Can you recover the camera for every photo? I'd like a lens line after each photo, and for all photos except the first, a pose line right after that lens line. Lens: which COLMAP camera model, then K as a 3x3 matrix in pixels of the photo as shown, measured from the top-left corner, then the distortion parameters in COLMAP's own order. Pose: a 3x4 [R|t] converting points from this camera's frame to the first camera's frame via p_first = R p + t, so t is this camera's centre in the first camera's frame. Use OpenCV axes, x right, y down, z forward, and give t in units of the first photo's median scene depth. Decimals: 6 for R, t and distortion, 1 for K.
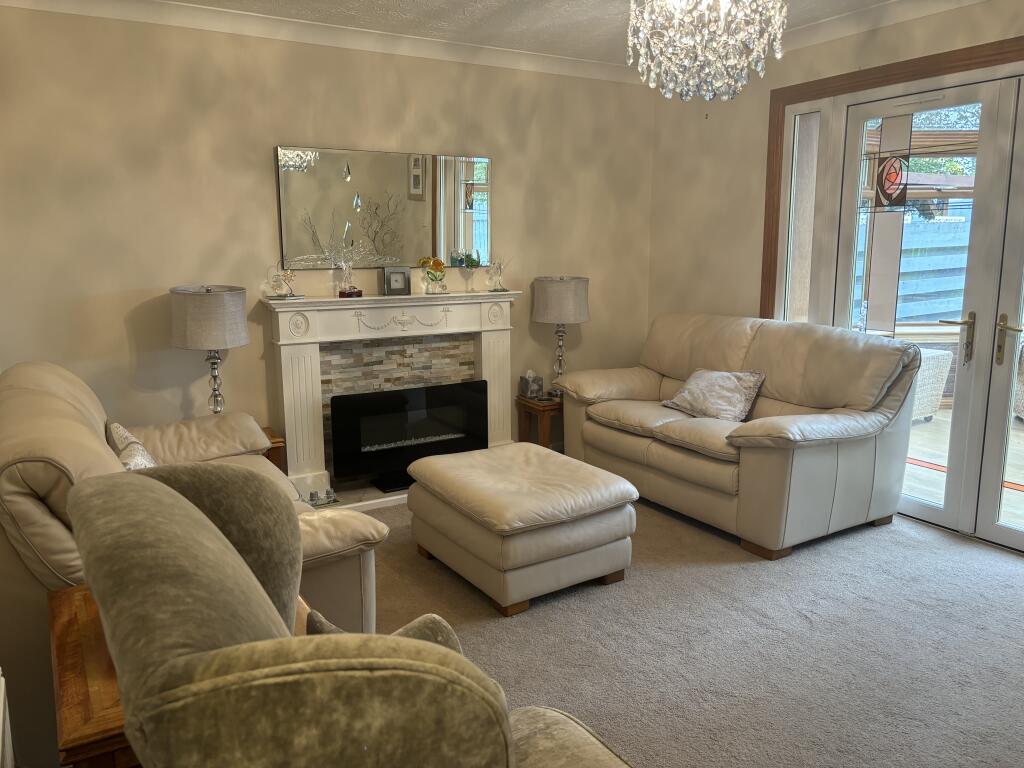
lens RADIAL K [[778.3, 0, 517.8], [0, 778.3, 386.5], [0, 0, 1]] dist [0.015305, -0.019181]
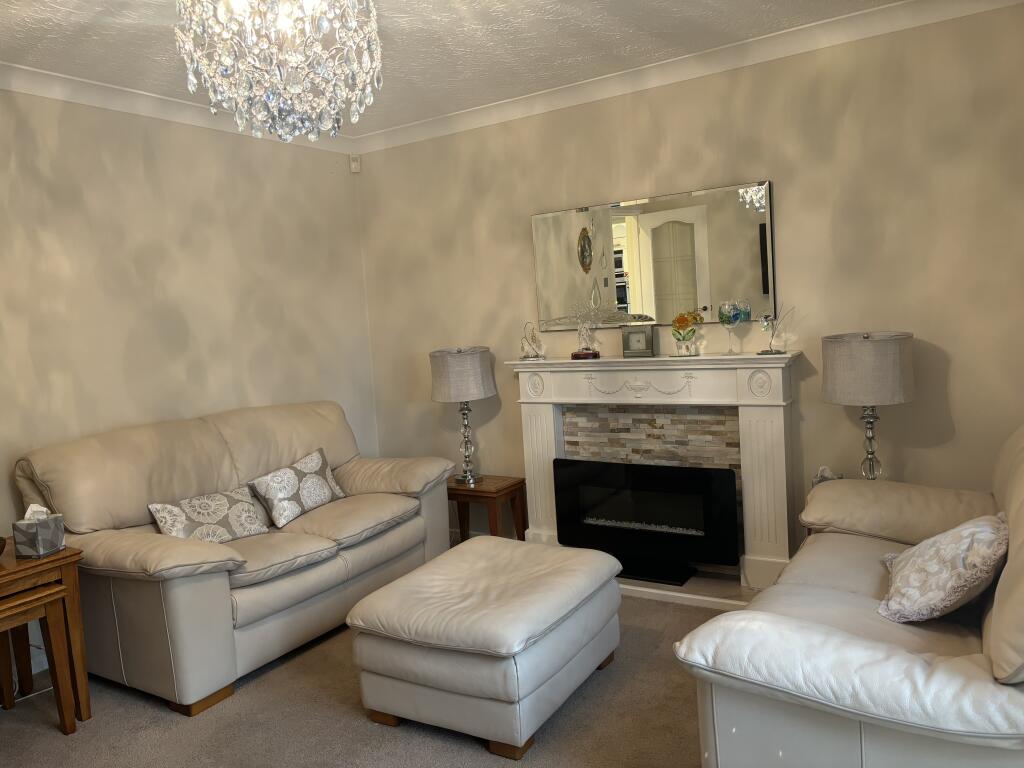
lens RADIAL K [[778.3, 0, 515.7], [0, 778.3, 380.6], [0, 0, 1]] dist [0.015305, -0.019181]
pose [[0.436457, 0.057112, -0.897911, 0.579721], [-0.099577, 0.994919, 0.014880, -0.089556], [0.894198, 0.082917, 0.439926, 0.483536]]
